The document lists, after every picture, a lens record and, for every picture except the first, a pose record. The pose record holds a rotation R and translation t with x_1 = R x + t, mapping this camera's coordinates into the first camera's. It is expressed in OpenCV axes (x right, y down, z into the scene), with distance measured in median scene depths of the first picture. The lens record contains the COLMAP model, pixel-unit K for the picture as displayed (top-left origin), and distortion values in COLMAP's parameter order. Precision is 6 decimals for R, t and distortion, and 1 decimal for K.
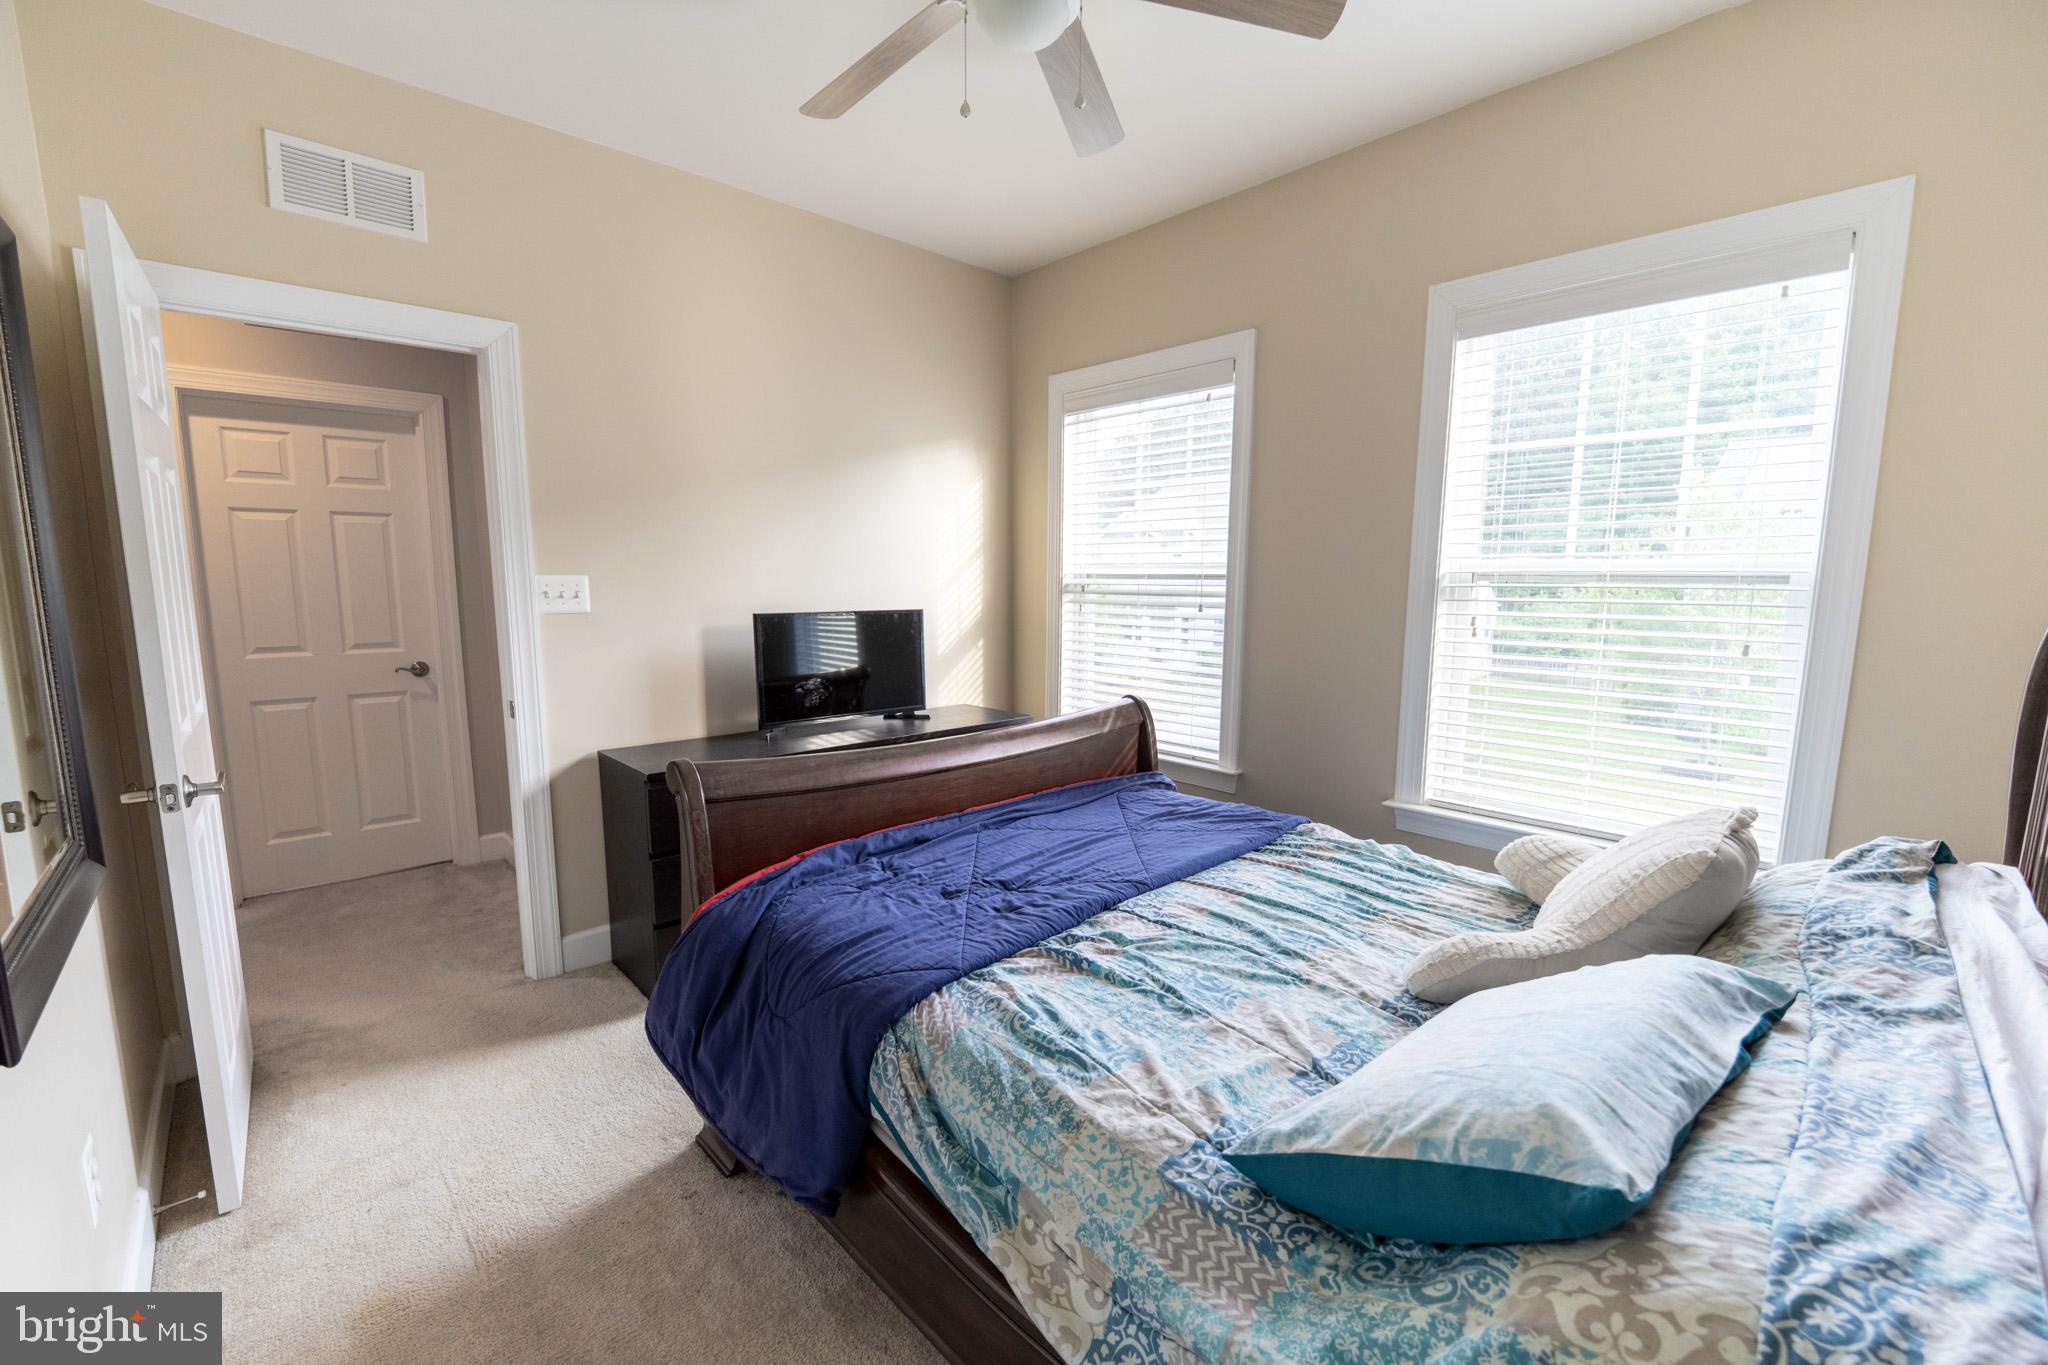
lens RADIAL K [[855.8, 0, 1033.8], [0, 855.8, 690.3], [0, 0, 1]] dist [0.000172, -0.000287]
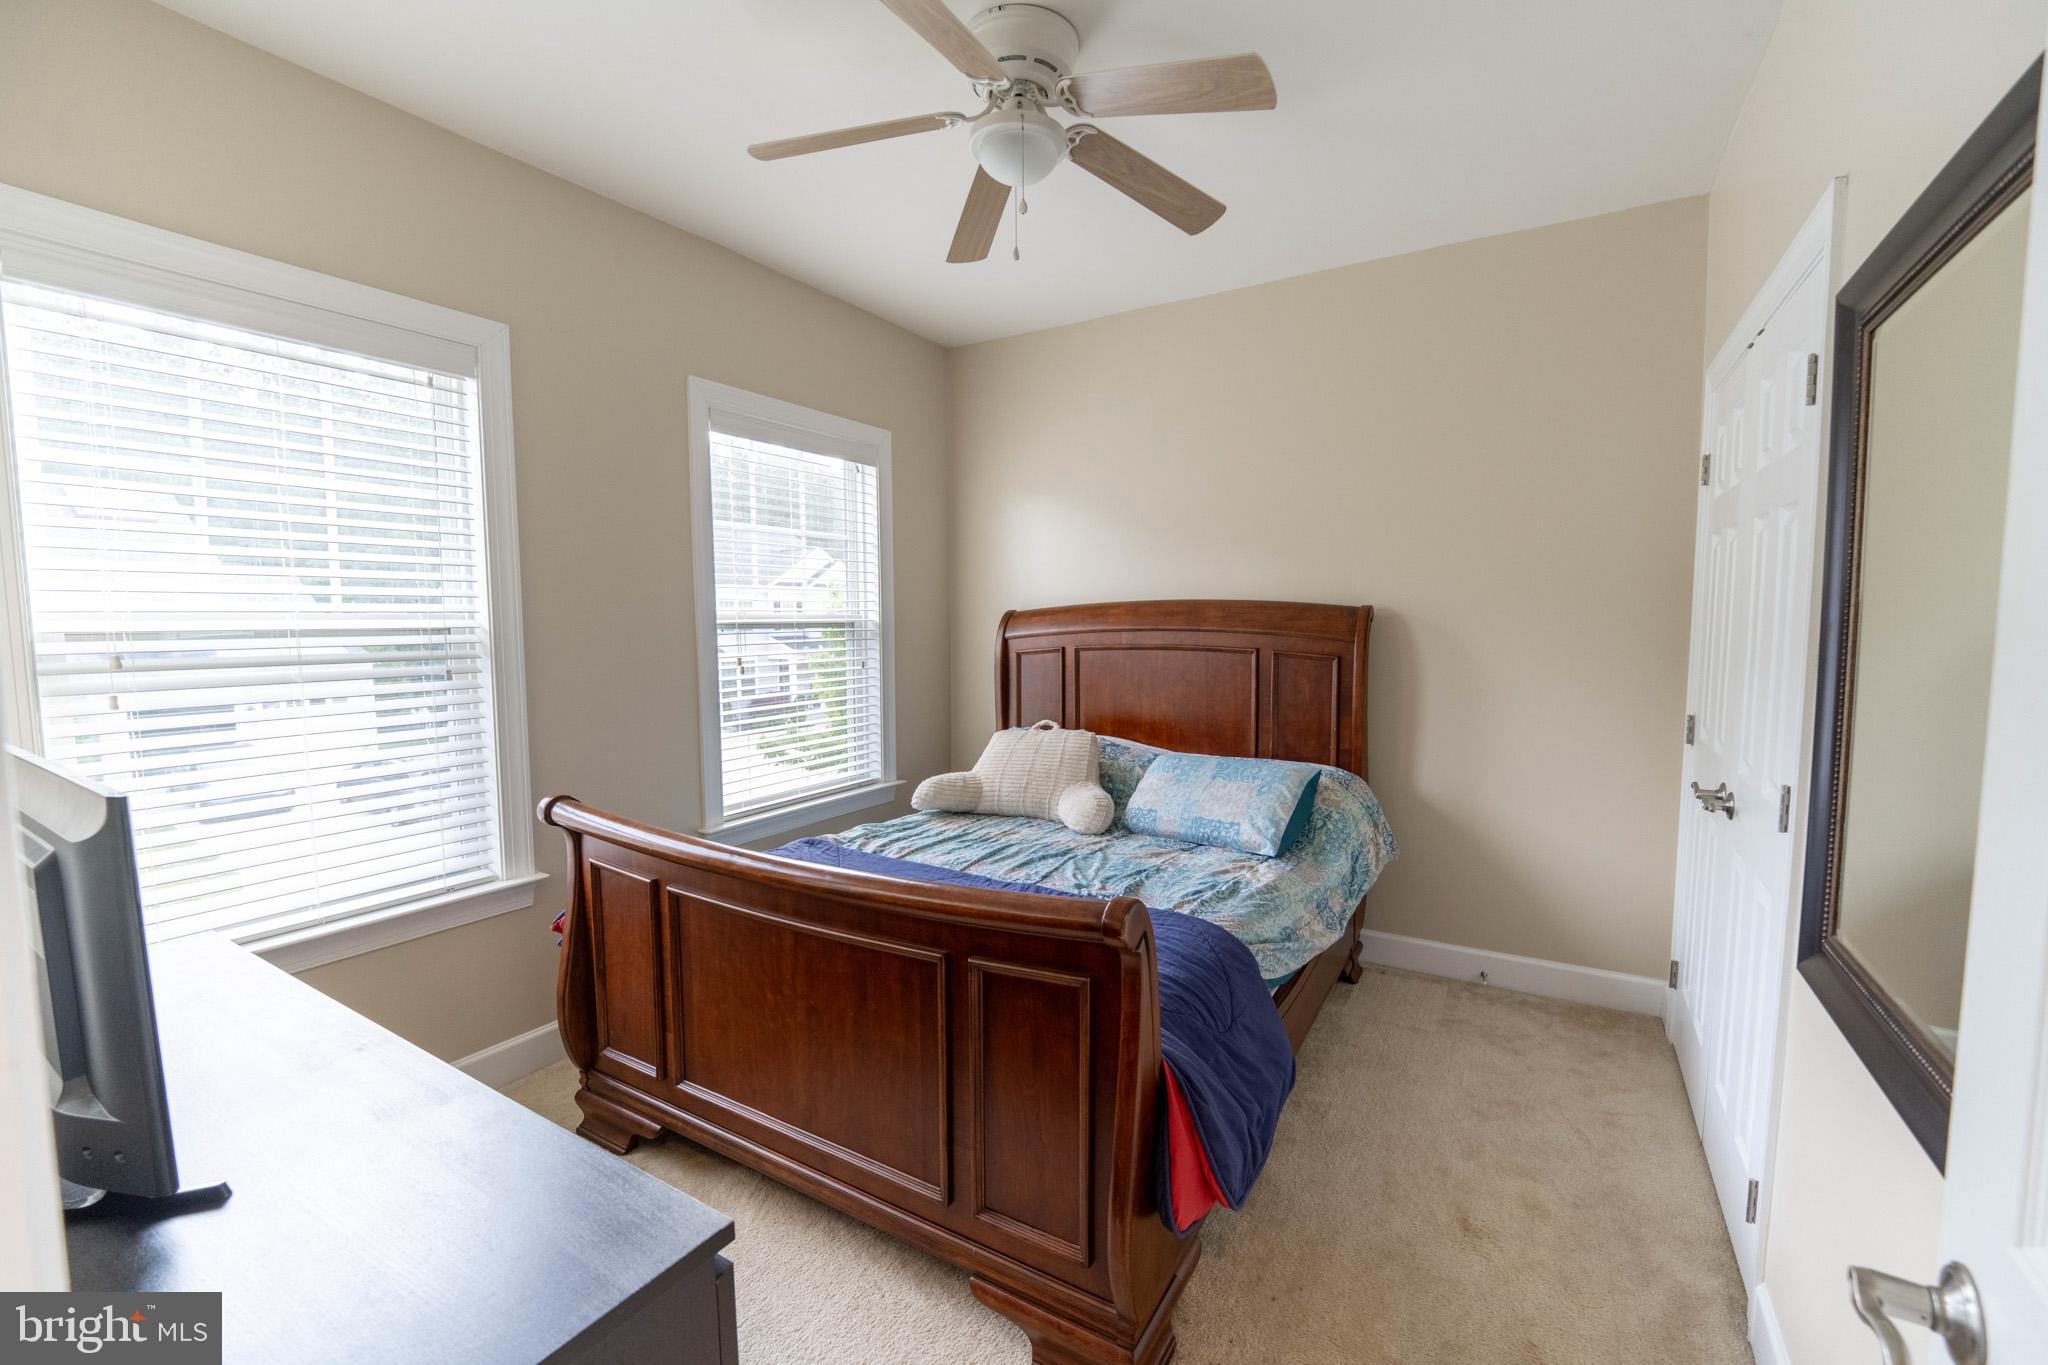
lens RADIAL K [[855.8, 0, 1033.8], [0, 855.8, 690.3], [0, 0, 1]] dist [0.000172, -0.000287]
pose [[-0.286207, -0.085621, 0.954335, -1.096411], [0.132240, 0.982938, 0.127847, -0.195282], [-0.948998, 0.162792, -0.270001, 1.293369]]
